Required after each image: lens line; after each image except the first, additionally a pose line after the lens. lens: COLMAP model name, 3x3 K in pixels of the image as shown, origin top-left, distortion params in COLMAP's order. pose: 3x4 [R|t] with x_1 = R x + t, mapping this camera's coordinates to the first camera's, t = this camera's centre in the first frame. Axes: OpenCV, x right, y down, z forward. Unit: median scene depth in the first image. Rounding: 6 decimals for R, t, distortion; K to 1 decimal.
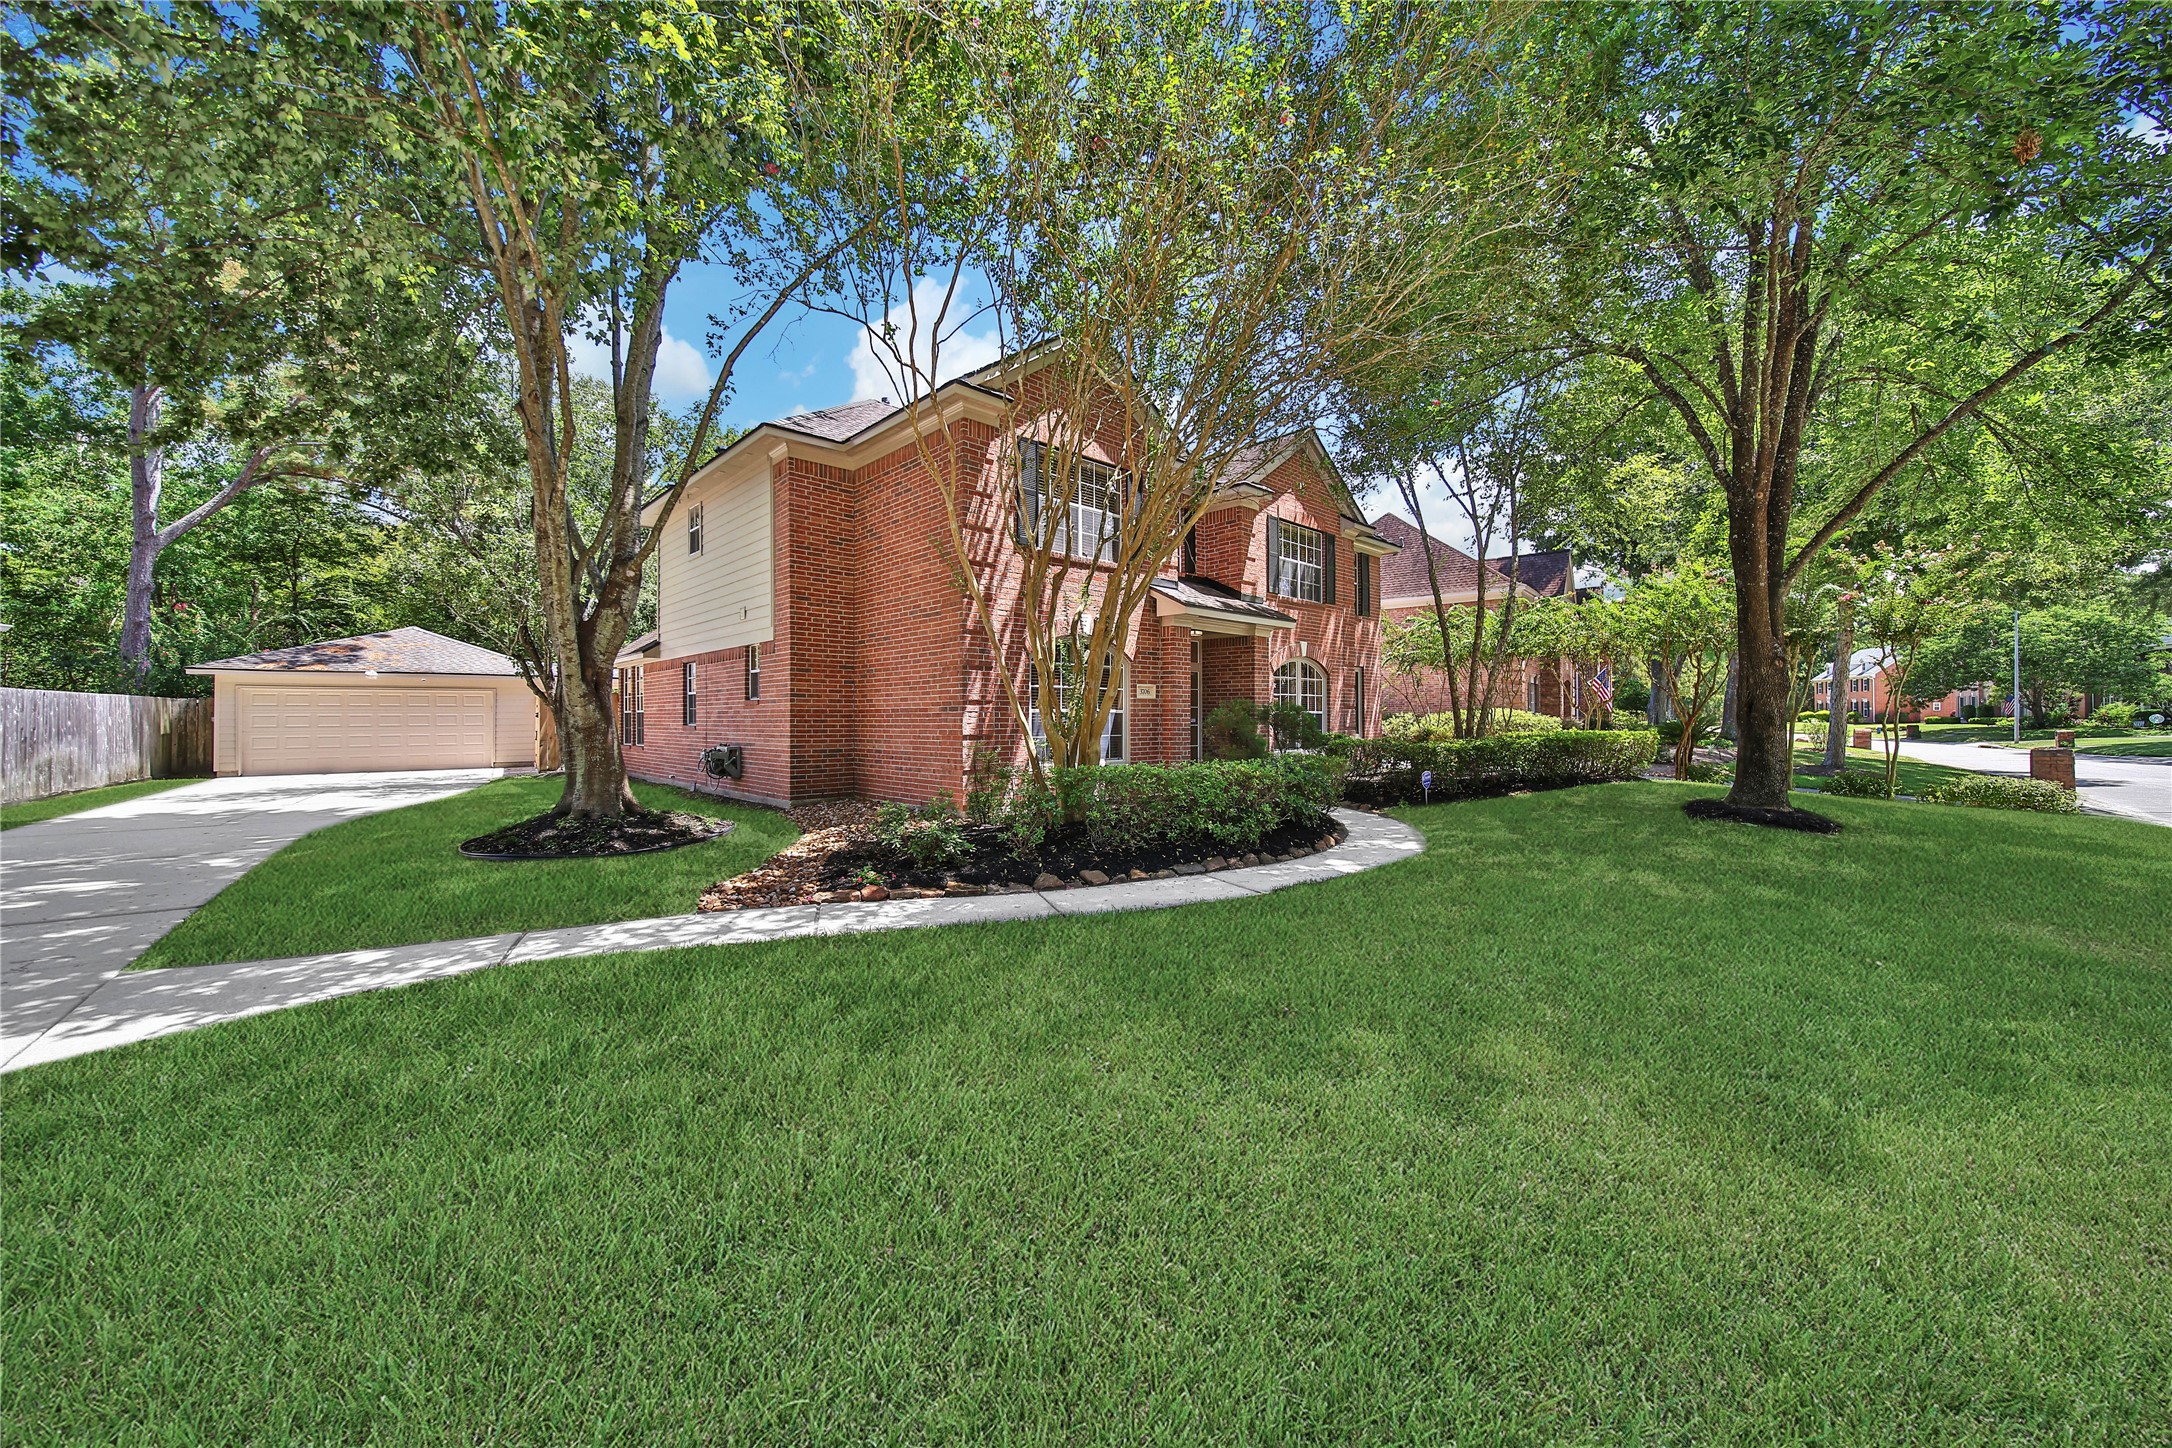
lens RADIAL K [[803.6, 0, 1092.2], [0, 803.6, 725.1], [0, 0, 1]] dist [0.001387, -0.000577]
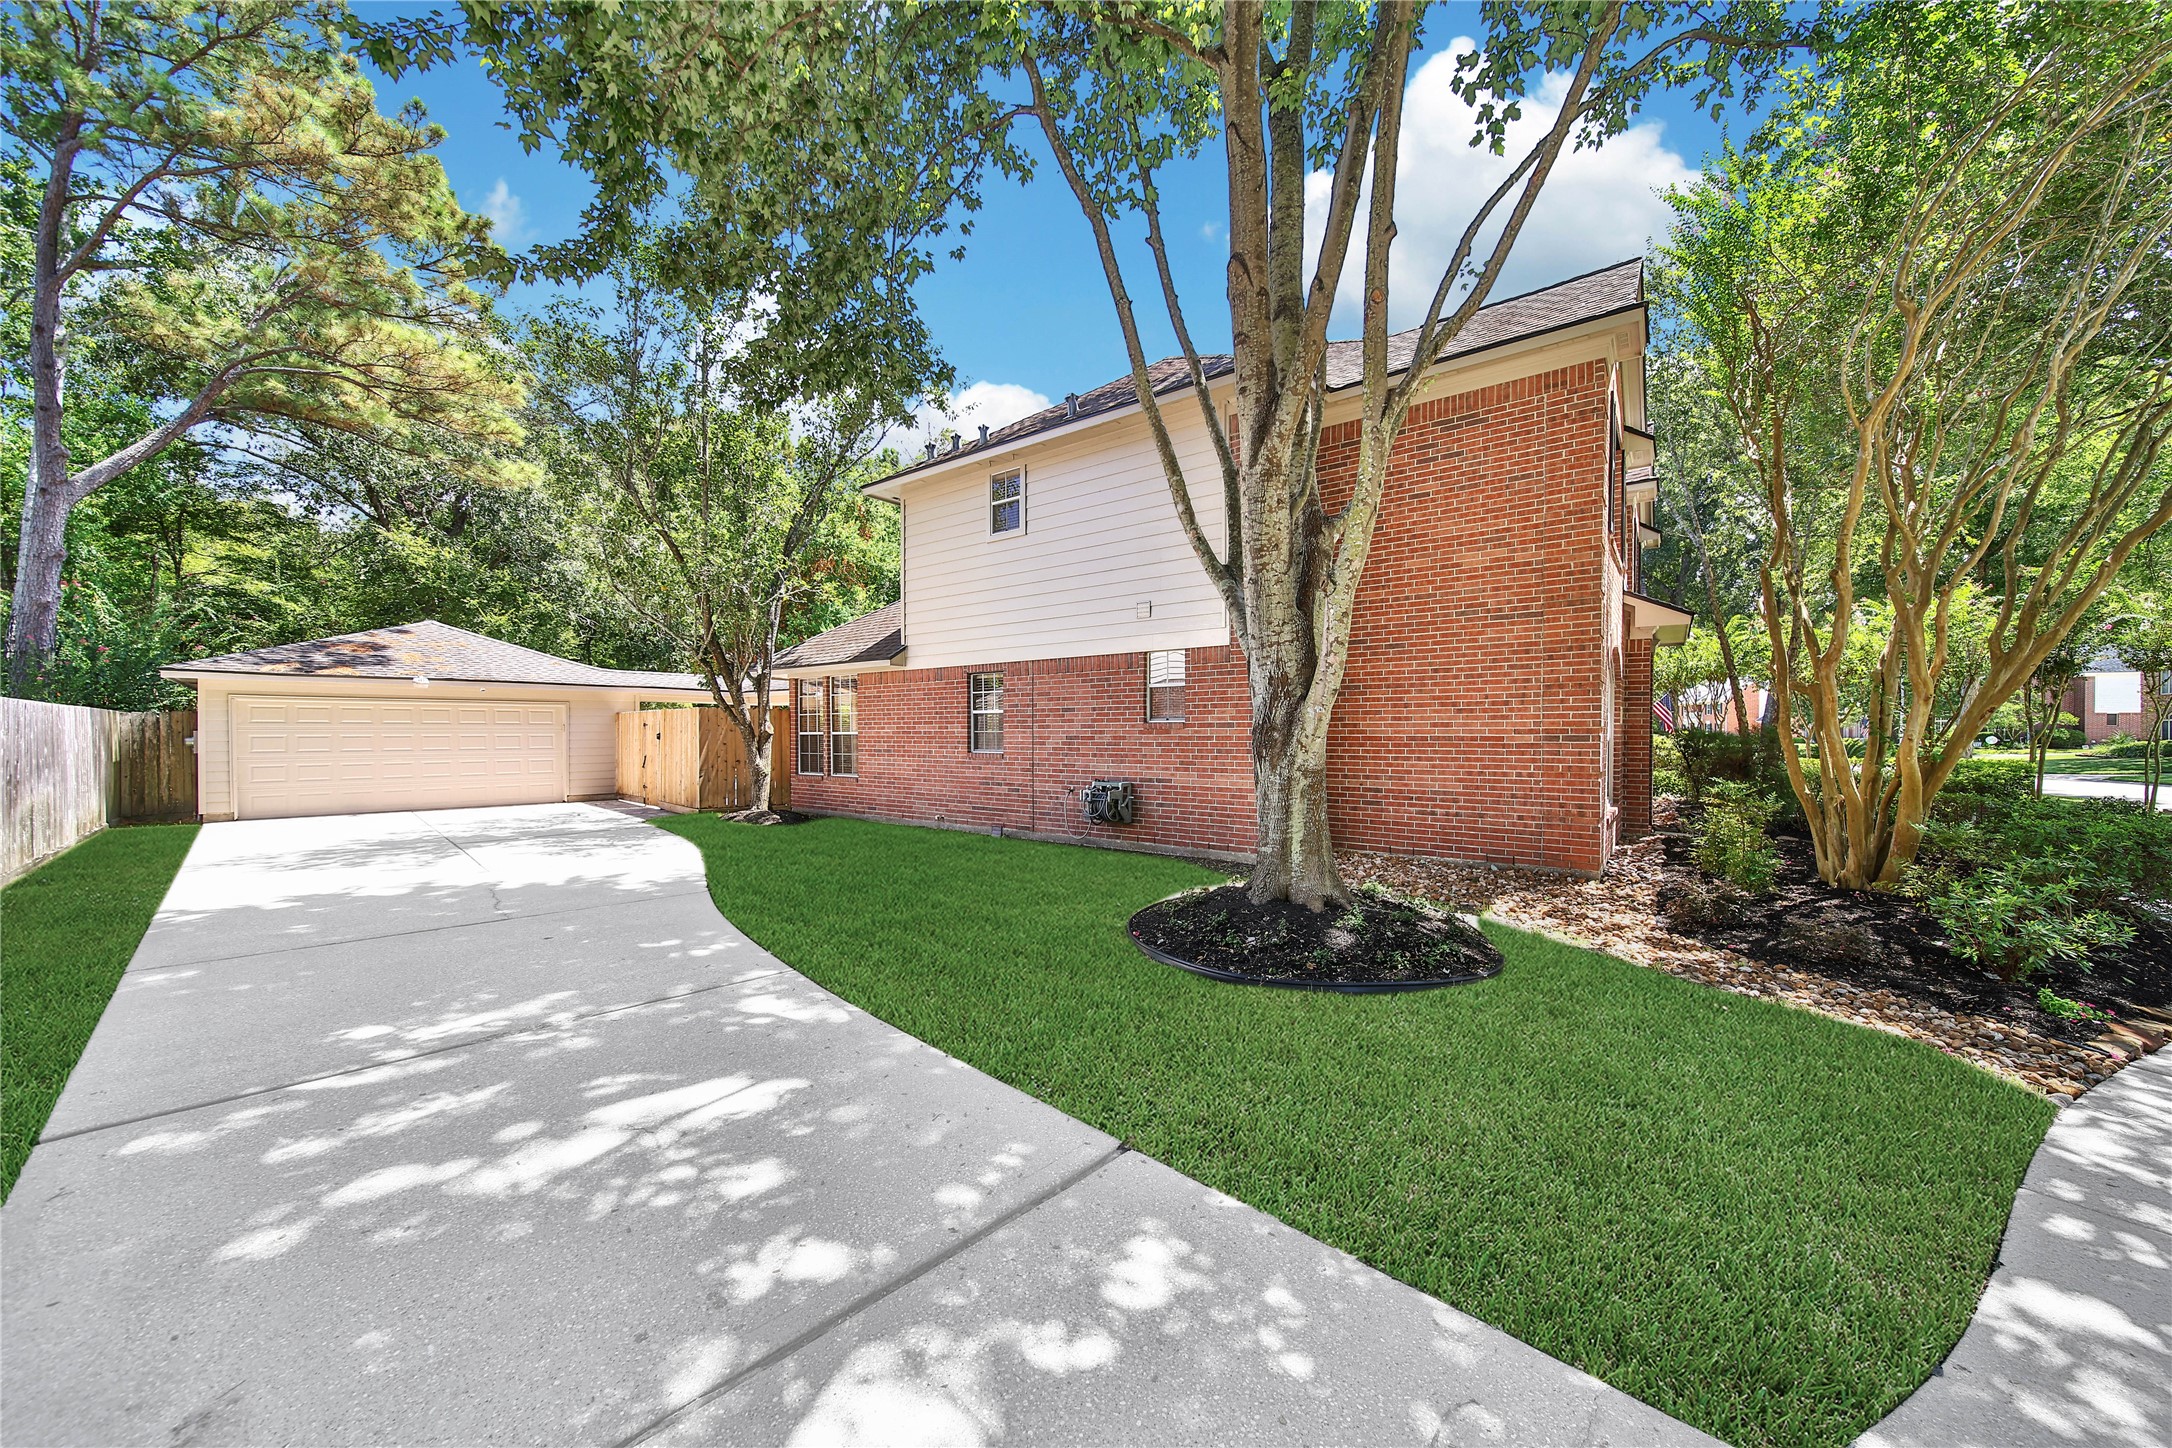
lens RADIAL K [[803.6, 0, 1078.2], [0, 803.6, 725.8], [0, 0, 1]] dist [0.001387, -0.000577]
pose [[0.988044, 0.005445, 0.154078, -0.425385], [-0.002454, 0.999805, -0.019593, -0.008957], [-0.154155, 0.018981, 0.987864, 0.175561]]
